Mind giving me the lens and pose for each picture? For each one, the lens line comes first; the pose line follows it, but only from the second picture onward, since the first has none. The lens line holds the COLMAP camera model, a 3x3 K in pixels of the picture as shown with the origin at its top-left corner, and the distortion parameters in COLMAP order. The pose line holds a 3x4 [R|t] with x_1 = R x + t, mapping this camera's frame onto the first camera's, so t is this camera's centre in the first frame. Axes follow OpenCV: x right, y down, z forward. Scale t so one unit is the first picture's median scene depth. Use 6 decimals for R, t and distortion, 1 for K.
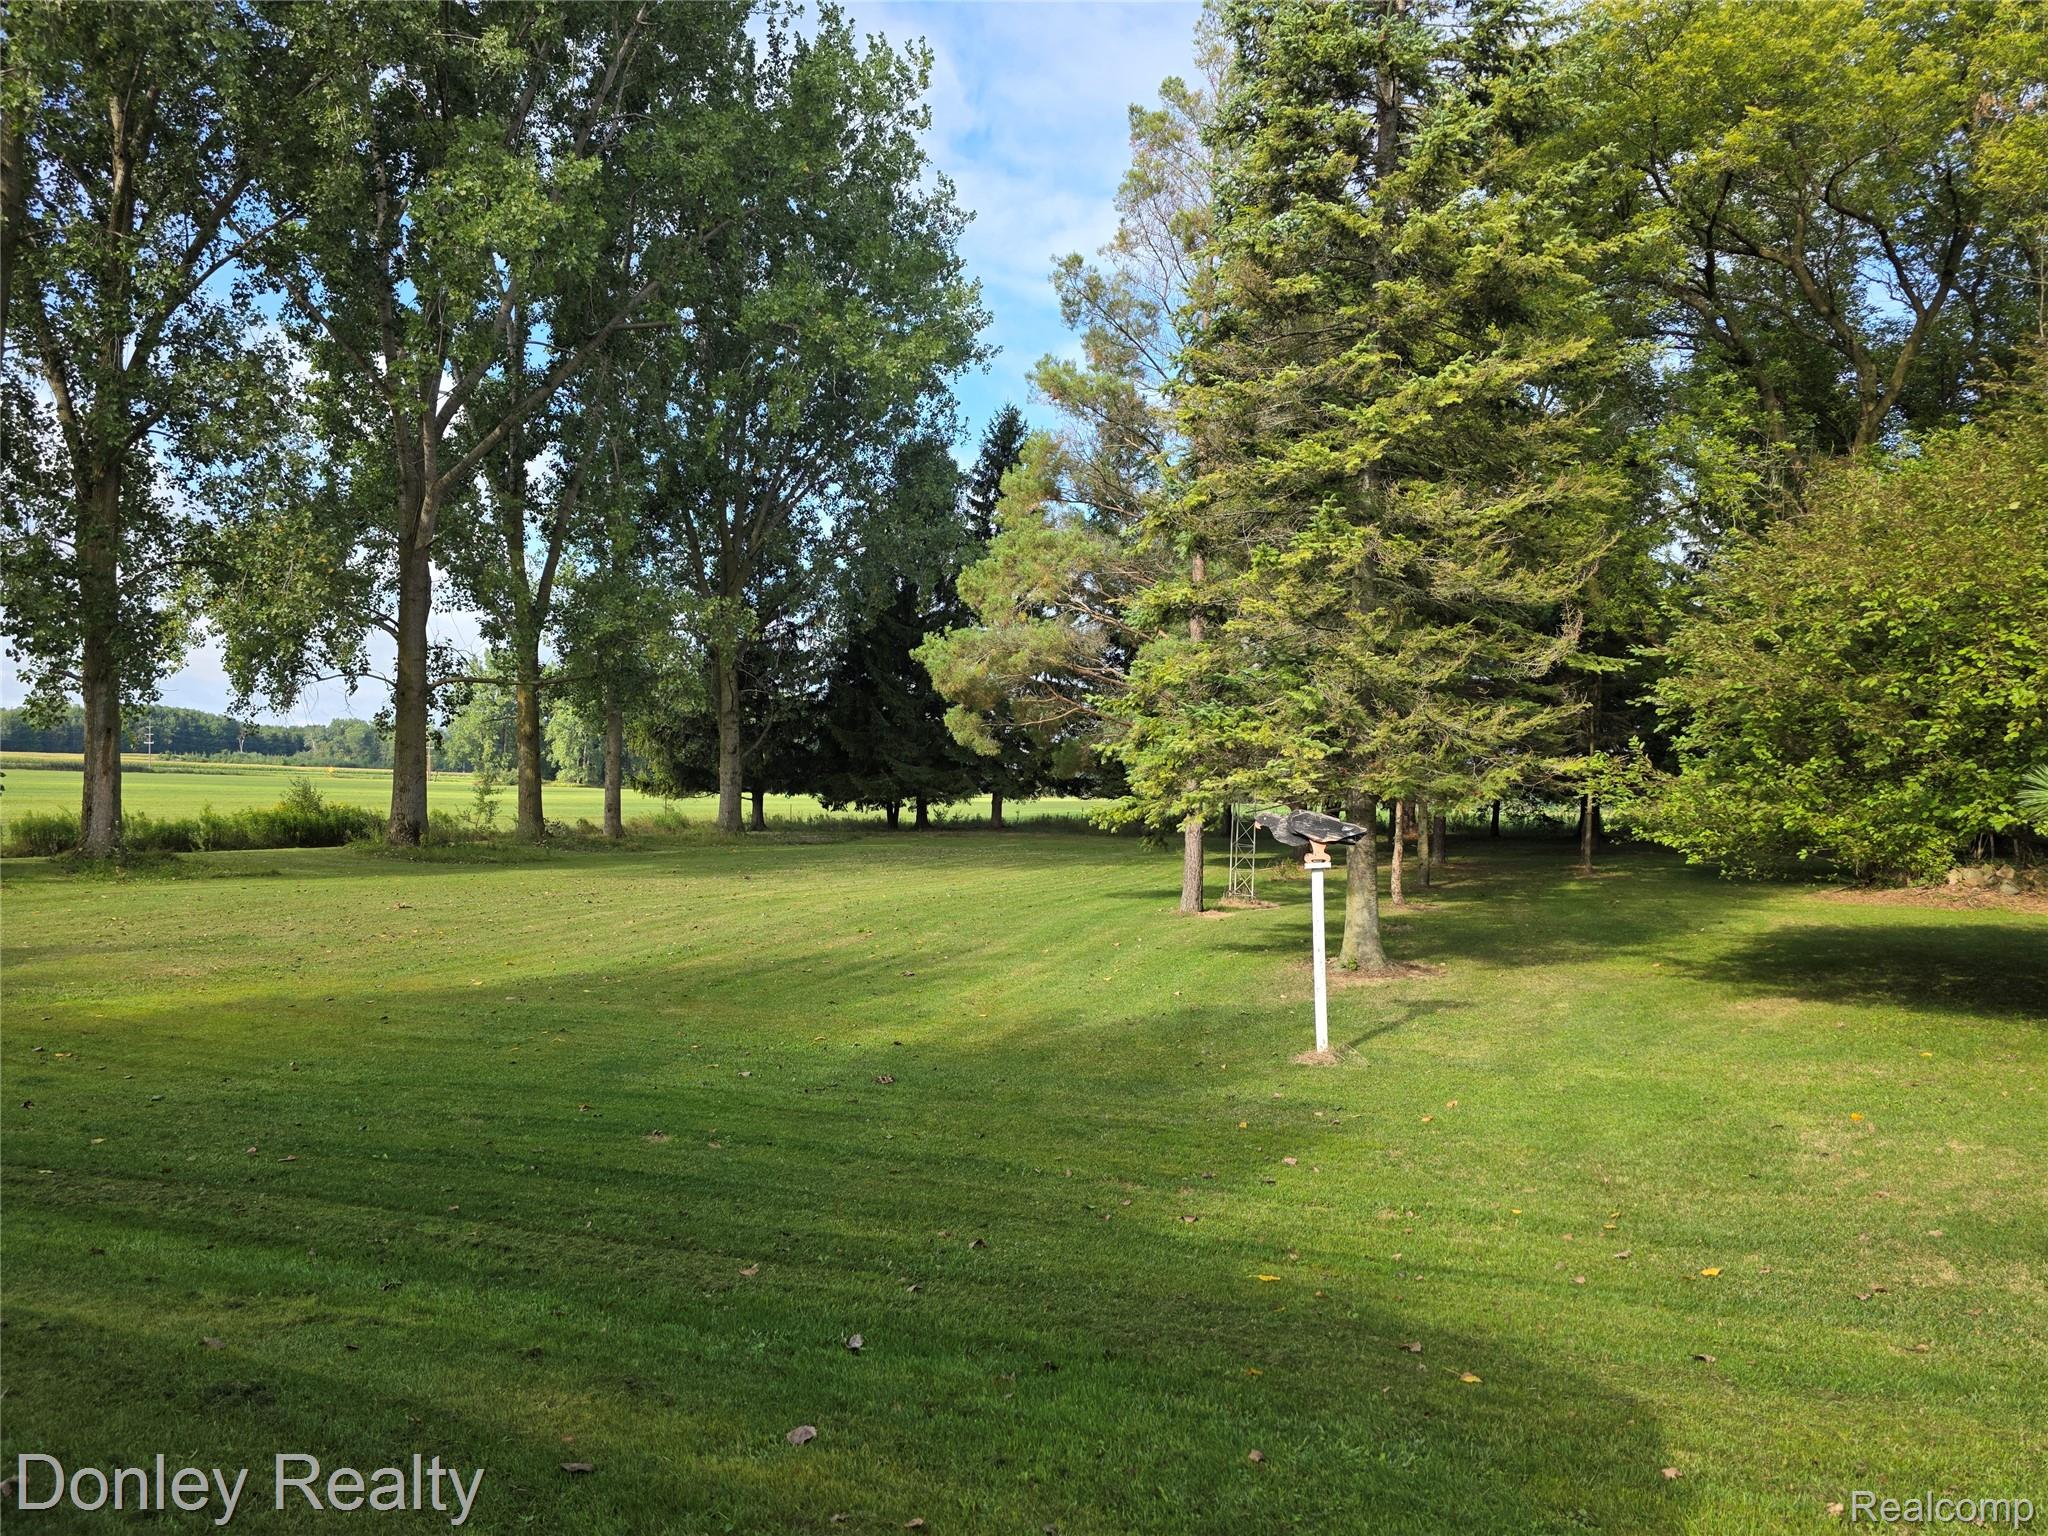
lens RADIAL K [[1373.9, 0, 1024.0], [0, 1373.9, 768.0], [0, 0, 1]] dist [0.082072, -0.083990]
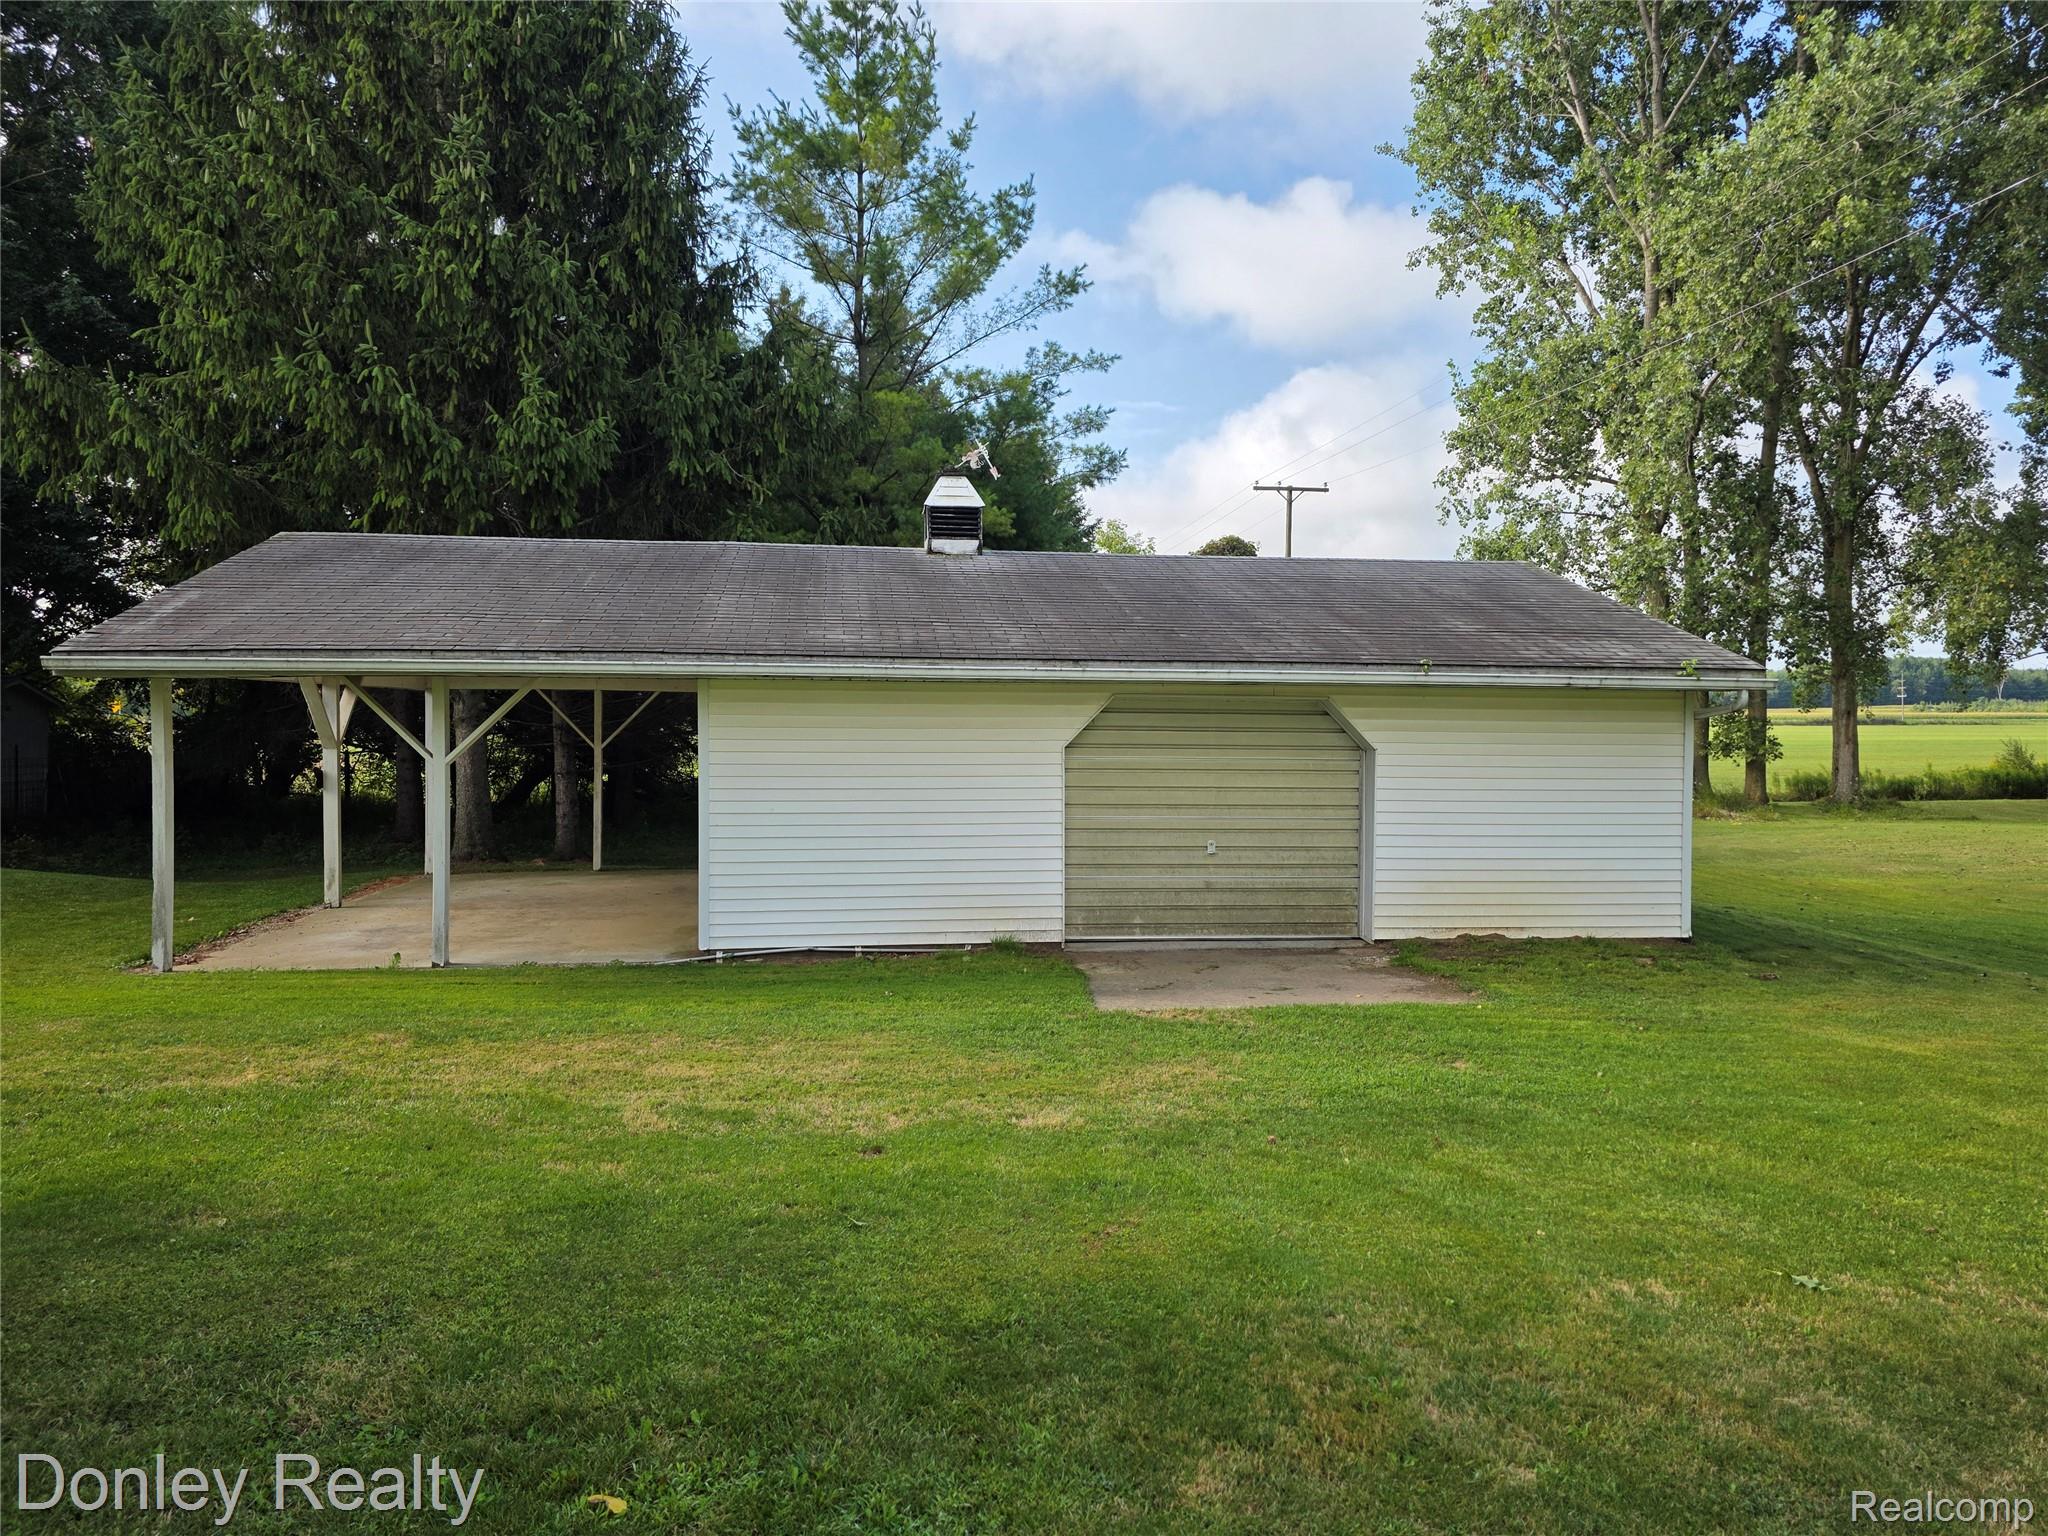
lens RADIAL K [[1373.9, 0, 1024.0], [0, 1373.9, 768.0], [0, 0, 1]] dist [0.082072, -0.083990]
pose [[0.435367, 0.002919, -0.900248, 0.236307], [0.029132, 0.999425, 0.017329, -0.018563], [0.899781, -0.033771, 0.435032, -0.337405]]
